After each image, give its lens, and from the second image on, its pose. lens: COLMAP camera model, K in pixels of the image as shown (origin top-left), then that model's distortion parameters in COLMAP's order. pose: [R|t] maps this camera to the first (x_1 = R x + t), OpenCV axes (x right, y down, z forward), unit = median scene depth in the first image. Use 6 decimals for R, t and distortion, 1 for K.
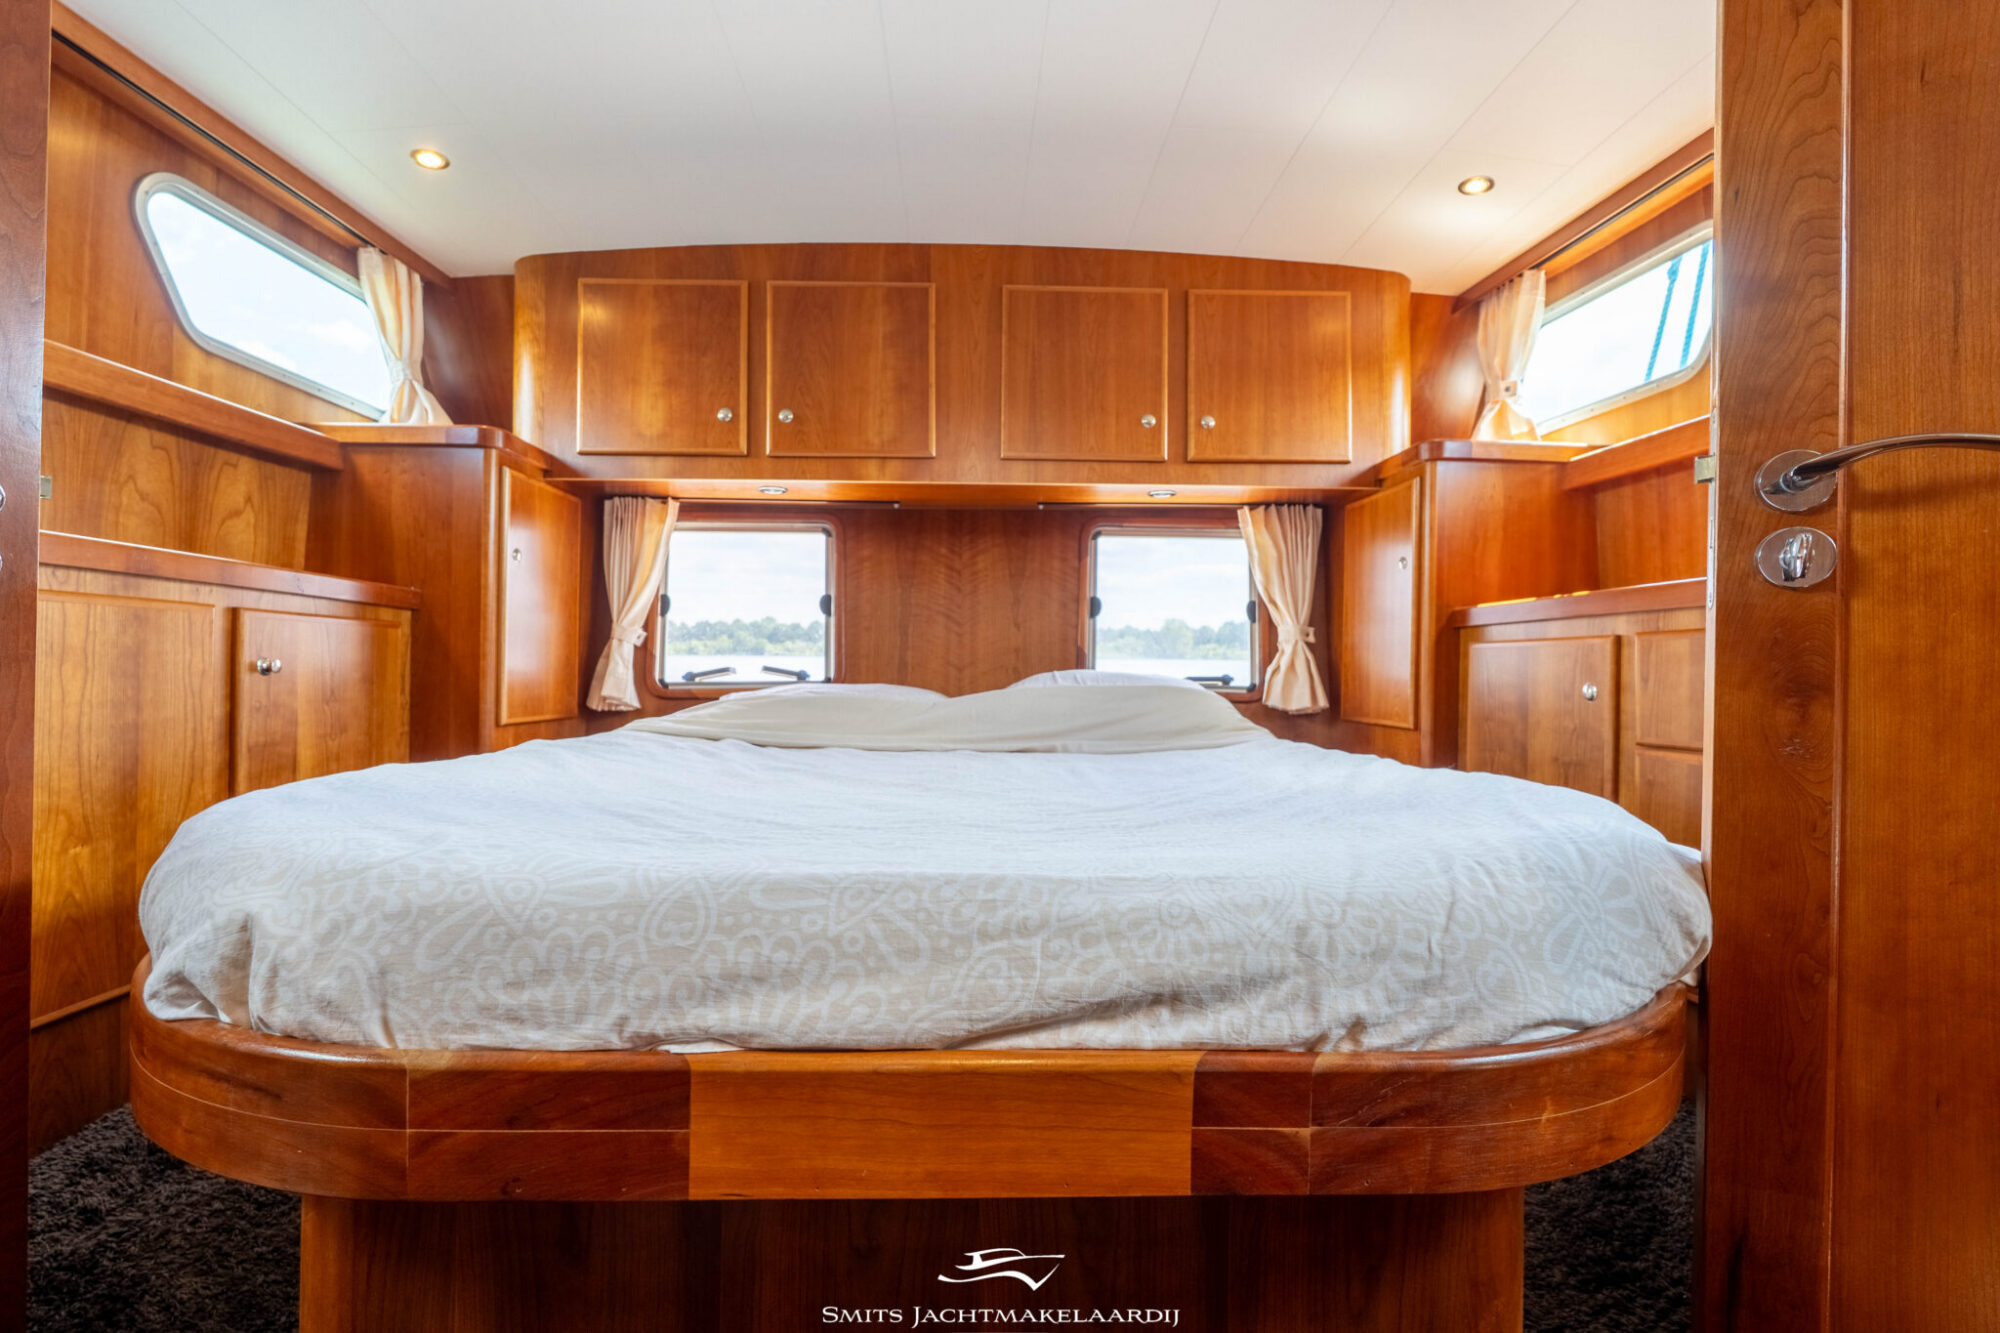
lens RADIAL K [[877.7, 0, 1001.0], [0, 877.7, 668.5], [0, 0, 1]] dist [-0.000995, -0.000247]
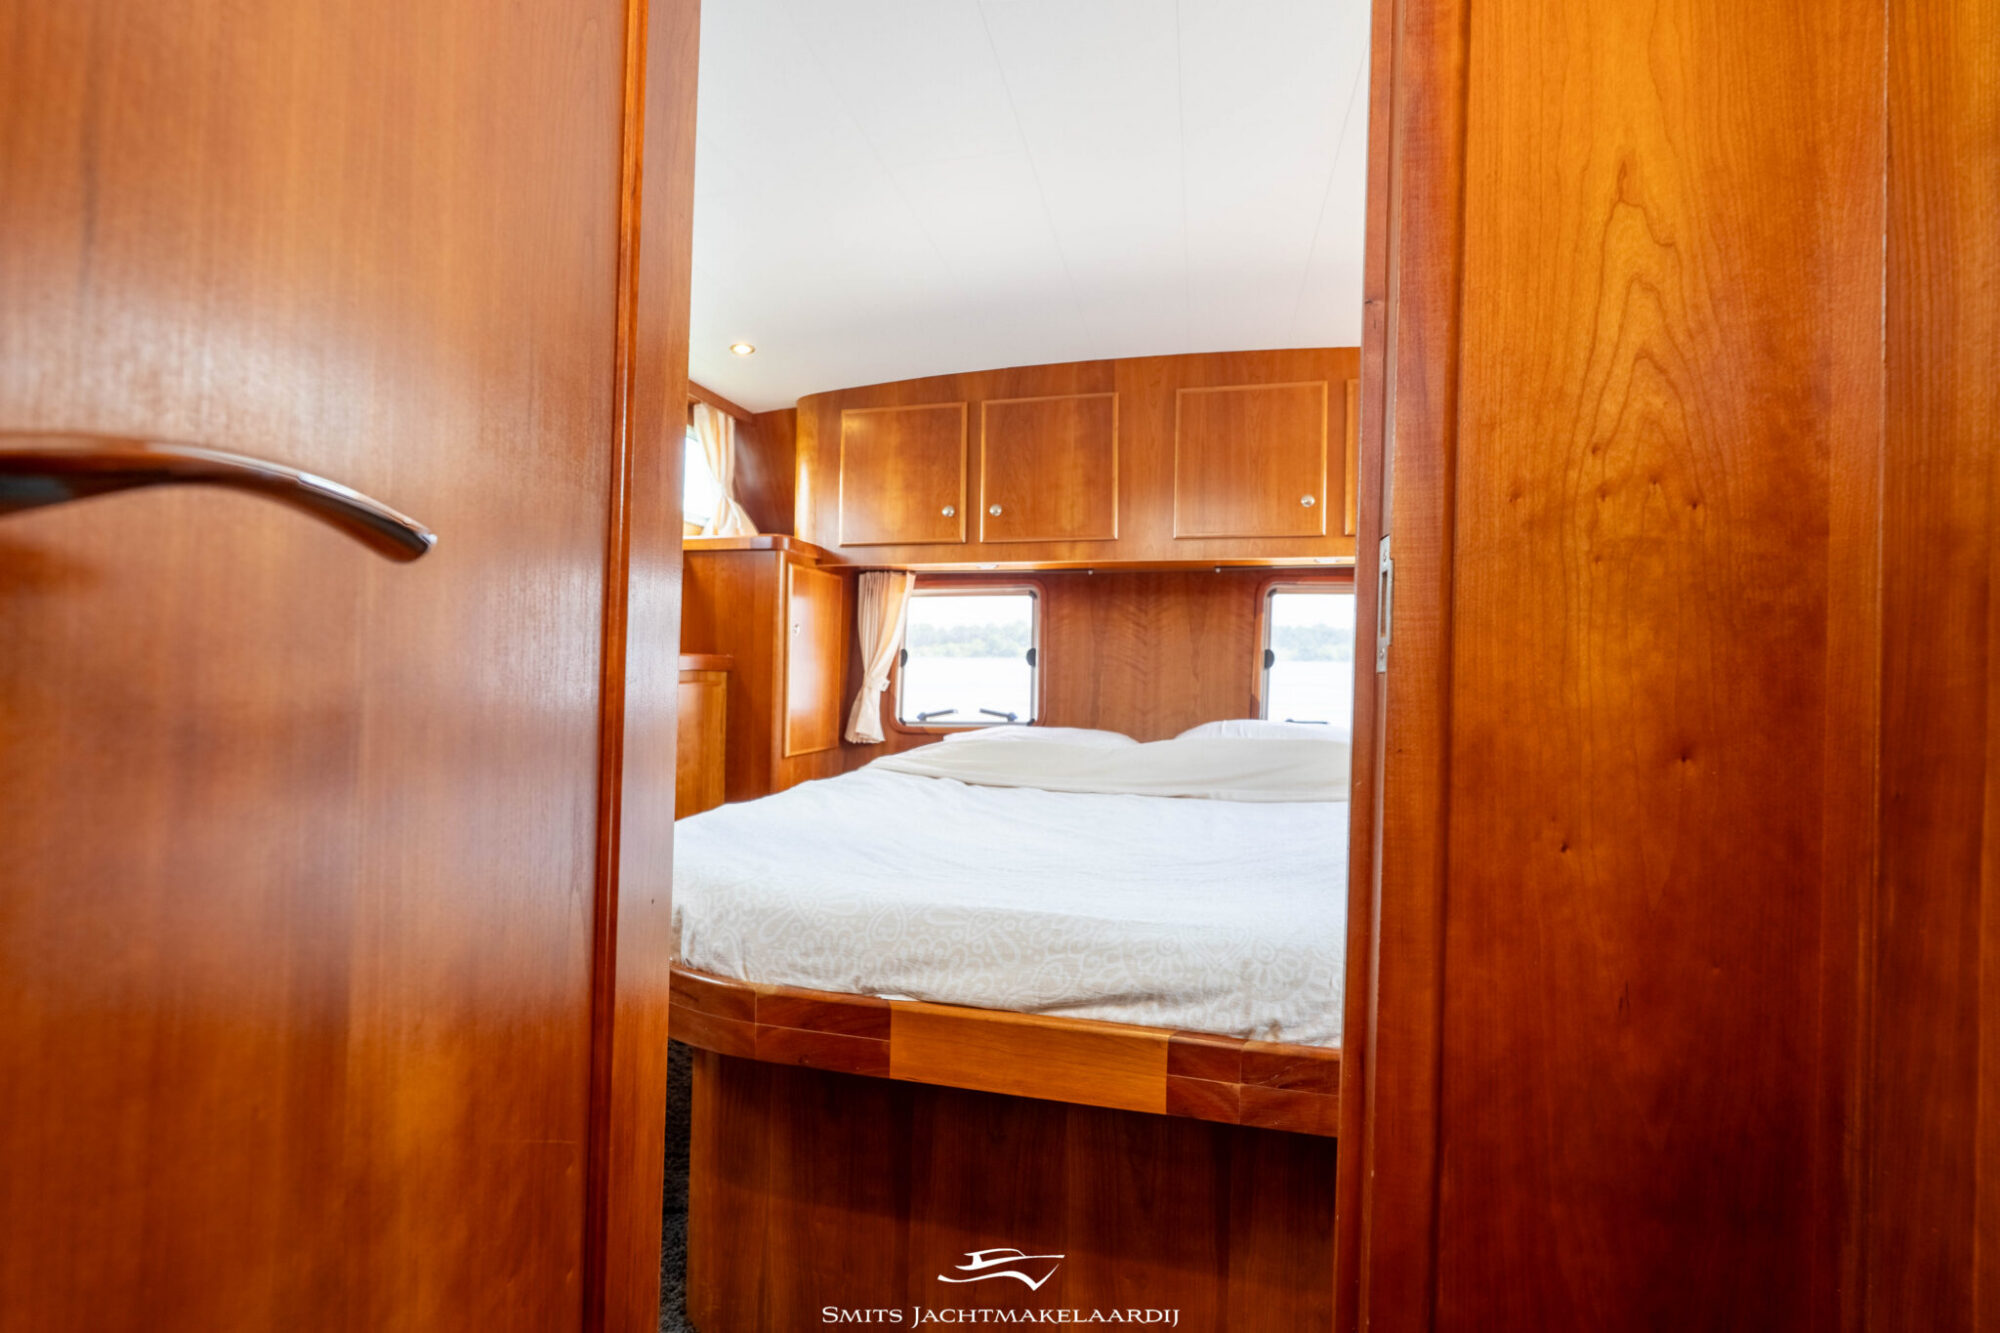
lens RADIAL K [[877.7, 0, 1006.4], [0, 877.7, 666.8], [0, 0, 1]] dist [-0.000995, -0.000247]
pose [[0.965821, 0.005262, -0.259155, 0.091180], [-0.006334, 0.999975, -0.003299, -0.066303], [0.259131, 0.004828, 0.965830, -0.186270]]
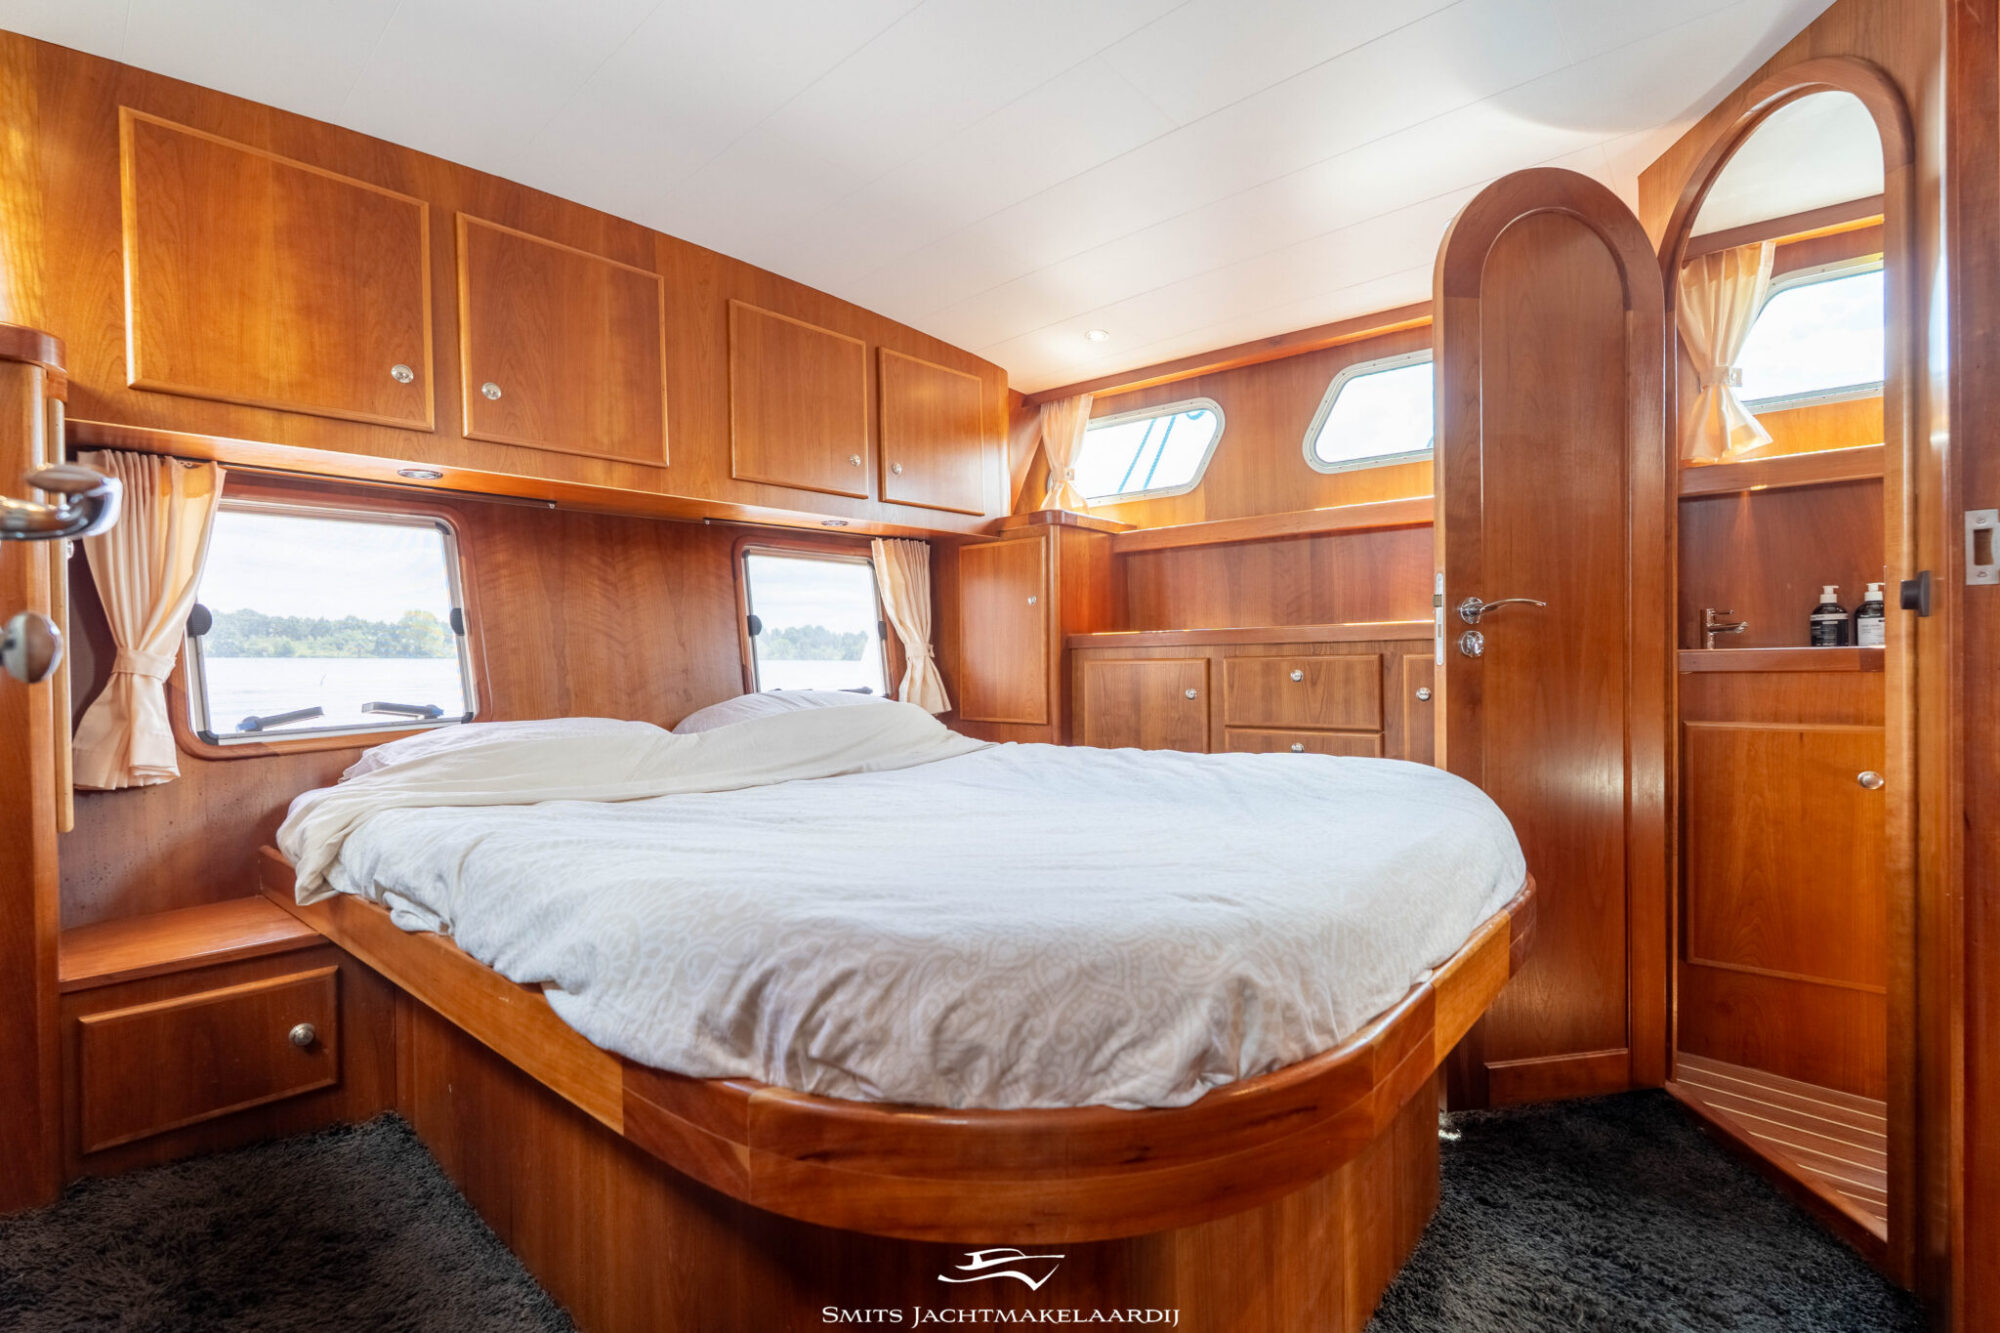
lens RADIAL K [[877.7, 0, 995.8], [0, 877.7, 671.4], [0, 0, 1]] dist [-0.000995, -0.000247]
pose [[0.700921, -0.030041, 0.712606, -0.513429], [0.020229, 0.999548, 0.022240, -0.042154], [-0.712952, -0.001173, 0.701212, 0.114551]]
